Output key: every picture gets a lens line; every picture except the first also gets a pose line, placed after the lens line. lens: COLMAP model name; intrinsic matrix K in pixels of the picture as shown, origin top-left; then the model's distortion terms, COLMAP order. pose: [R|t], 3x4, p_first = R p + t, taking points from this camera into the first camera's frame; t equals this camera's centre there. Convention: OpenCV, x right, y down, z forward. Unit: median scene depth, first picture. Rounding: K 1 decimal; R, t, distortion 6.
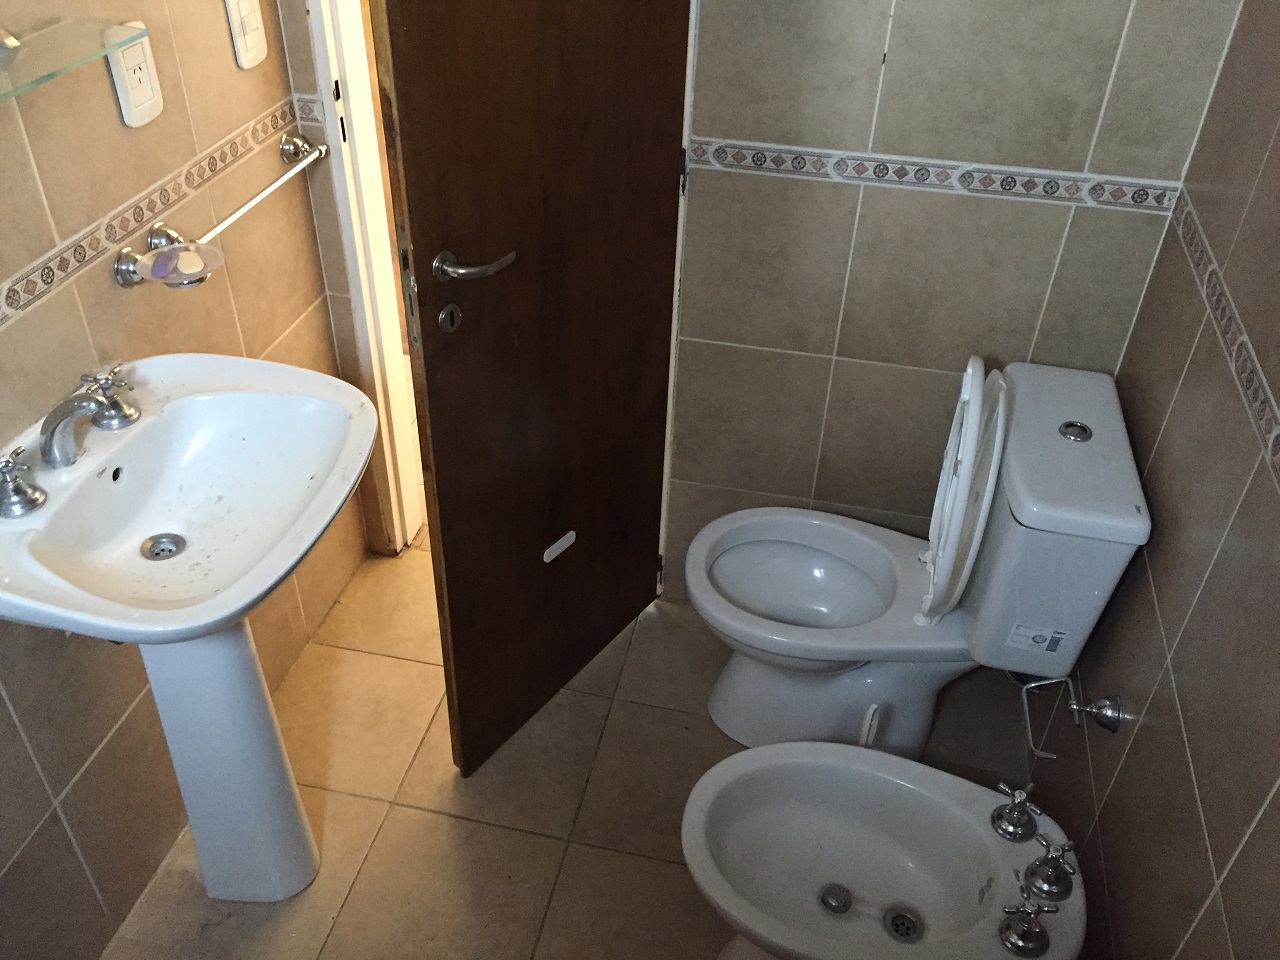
lens RADIAL K [[1087.1, 0, 638.1], [0, 1087.1, 480.5], [0, 0, 1]] dist [0.085816, -0.109788]
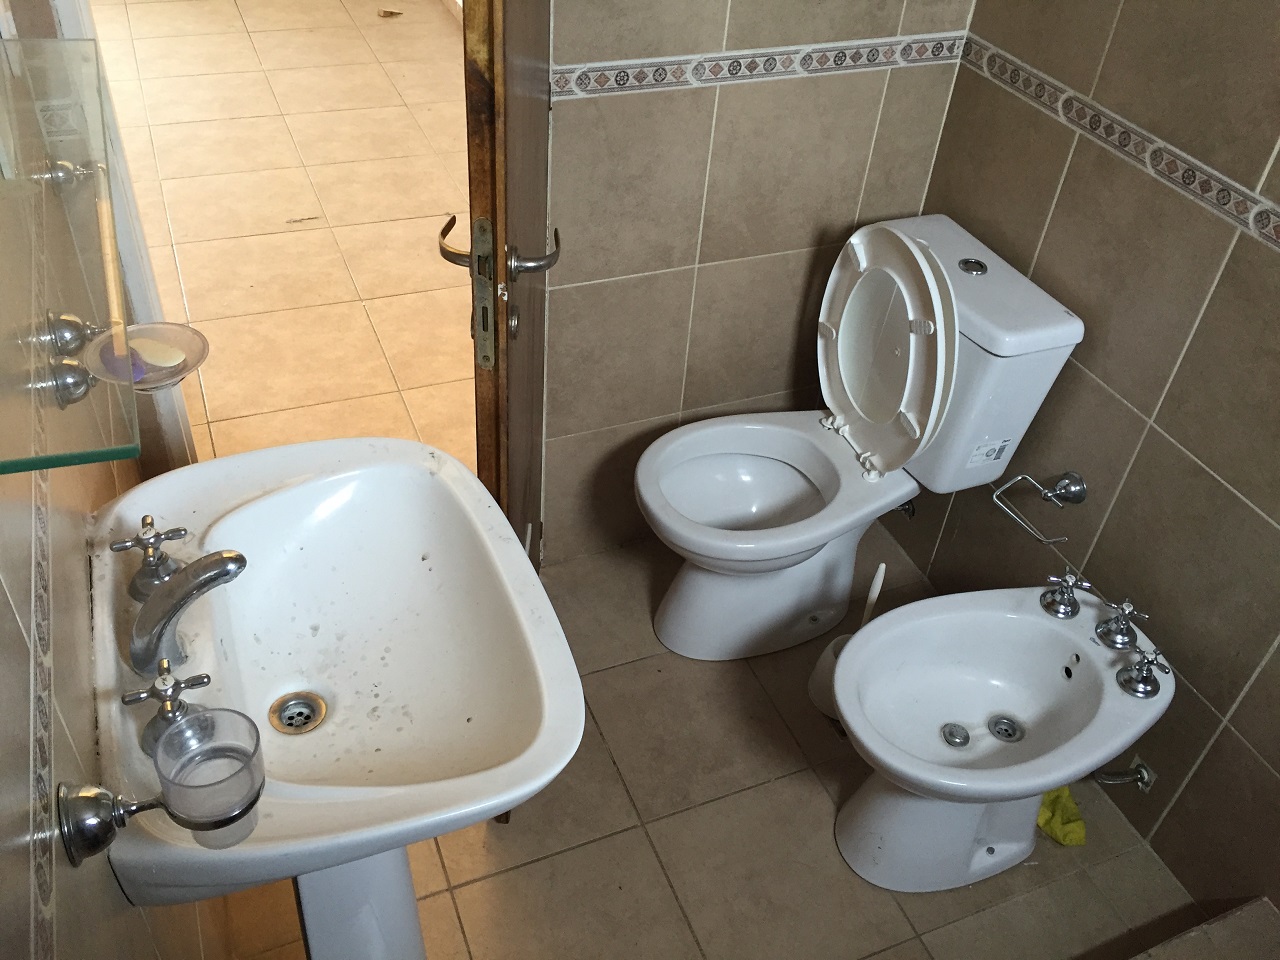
lens RADIAL K [[1087.1, 0, 638.0], [0, 1087.1, 479.6], [0, 0, 1]] dist [0.085816, -0.109788]
pose [[0.815607, -0.348448, 0.461918, -0.444817], [0.313556, 0.937118, 0.153272, -0.112269], [-0.486279, 0.019827, 0.873579, 0.177361]]
